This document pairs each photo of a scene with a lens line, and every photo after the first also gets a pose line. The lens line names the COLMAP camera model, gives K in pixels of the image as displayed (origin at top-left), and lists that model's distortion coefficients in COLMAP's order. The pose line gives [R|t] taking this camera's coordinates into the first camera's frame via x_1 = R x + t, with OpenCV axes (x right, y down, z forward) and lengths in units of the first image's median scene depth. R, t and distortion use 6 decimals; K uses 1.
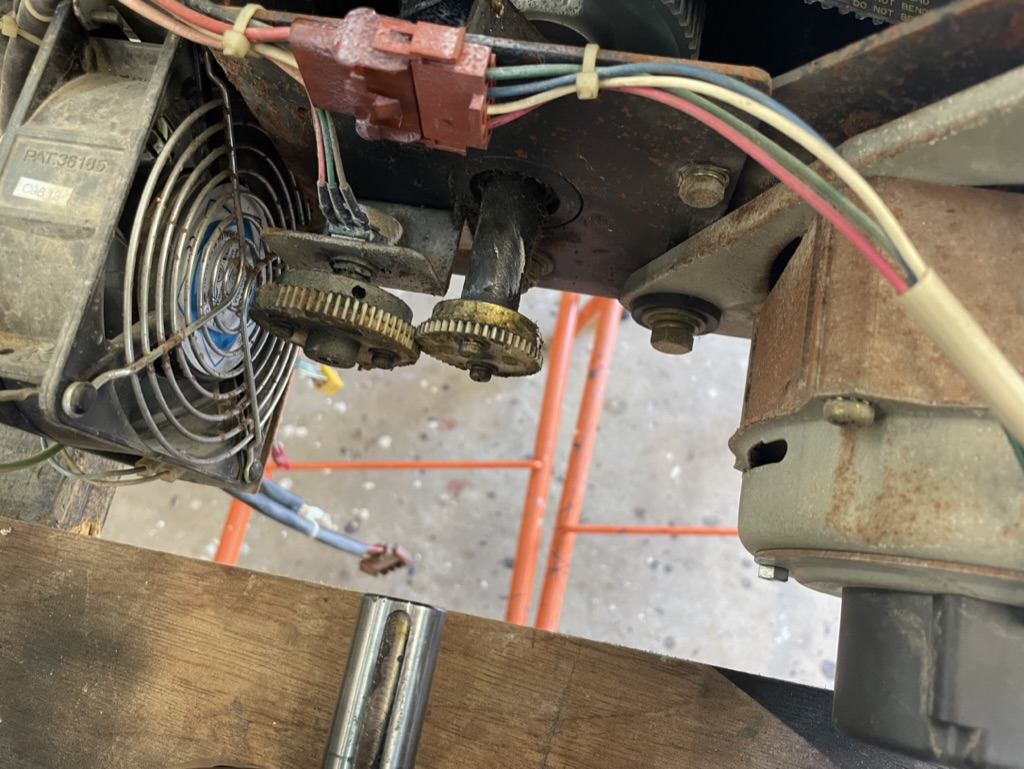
lens RADIAL K [[771.6, 0, 512.7], [0, 771.6, 377.9], [0, 0, 1]] dist [0.065857, -0.102496]
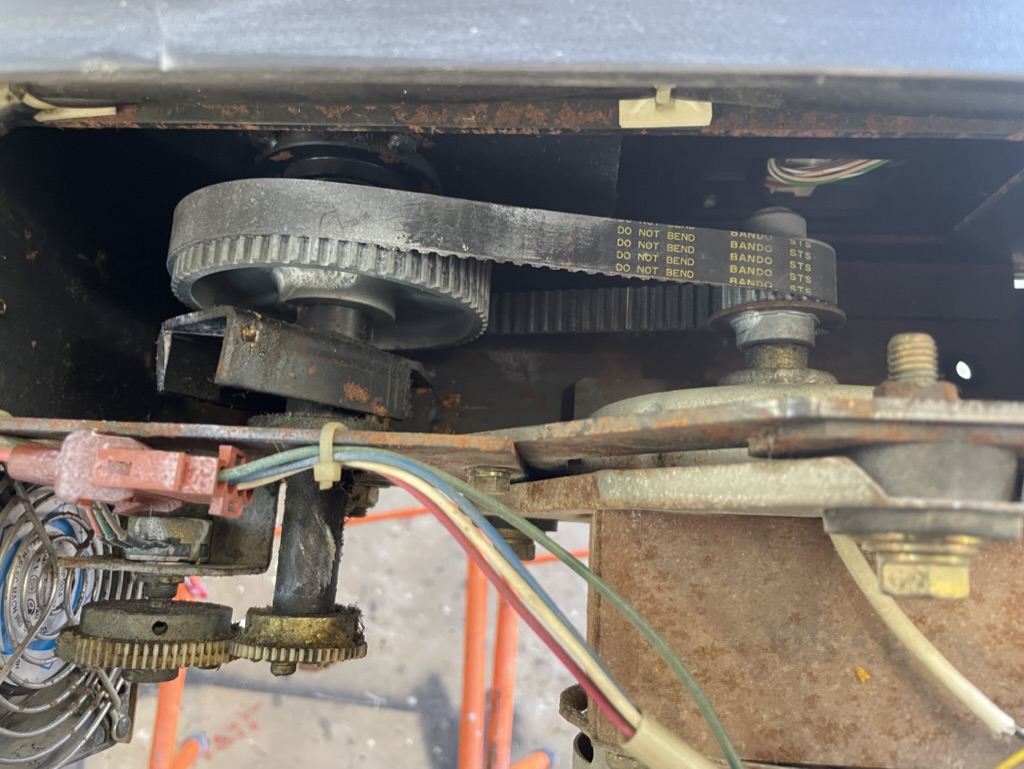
lens RADIAL K [[771.6, 0, 512.7], [0, 771.6, 377.9], [0, 0, 1]] dist [0.065857, -0.102496]
pose [[0.989155, -0.141158, 0.040579, 0.310035], [0.138399, 0.988290, 0.064262, -0.533321], [-0.049175, -0.057949, 0.997108, 0.017357]]
